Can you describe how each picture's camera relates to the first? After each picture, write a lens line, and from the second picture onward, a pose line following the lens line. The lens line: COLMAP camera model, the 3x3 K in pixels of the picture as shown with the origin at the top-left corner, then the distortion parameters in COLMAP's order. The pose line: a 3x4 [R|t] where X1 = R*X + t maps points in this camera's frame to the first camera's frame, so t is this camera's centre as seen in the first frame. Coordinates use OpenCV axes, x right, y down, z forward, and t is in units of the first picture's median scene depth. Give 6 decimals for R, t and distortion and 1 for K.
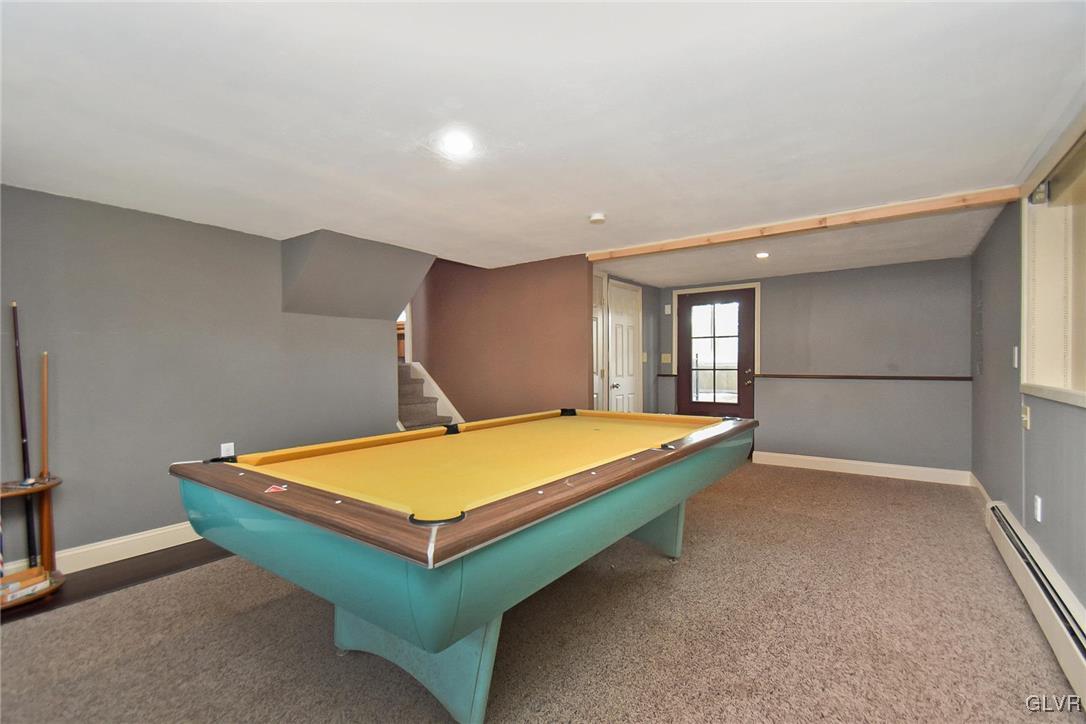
lens RADIAL K [[478.6, 0, 550.4], [0, 478.6, 362.0], [0, 0, 1]] dist [0.026188, -0.000529]
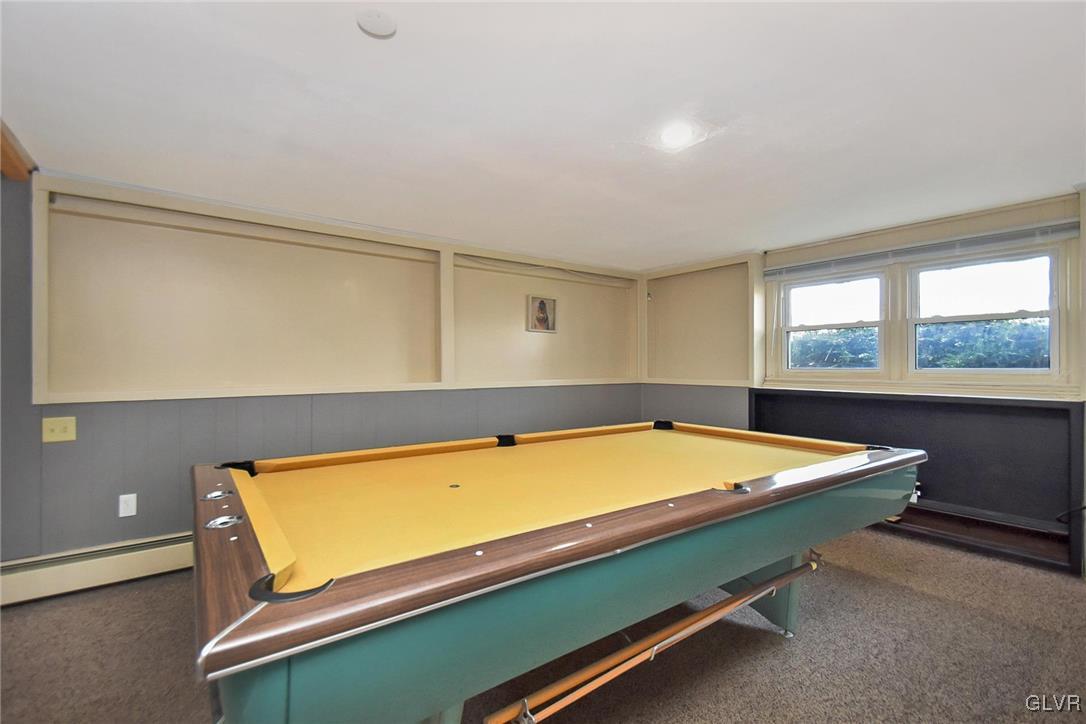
lens RADIAL K [[478.6, 0, 536.7], [0, 478.6, 366.6], [0, 0, 1]] dist [0.026188, -0.000529]
pose [[0.952582, 0.007296, -0.304193, 0.161214], [-0.007174, 0.999973, 0.001521, 0.000170], [0.304196, 0.000734, 0.952609, 0.219543]]
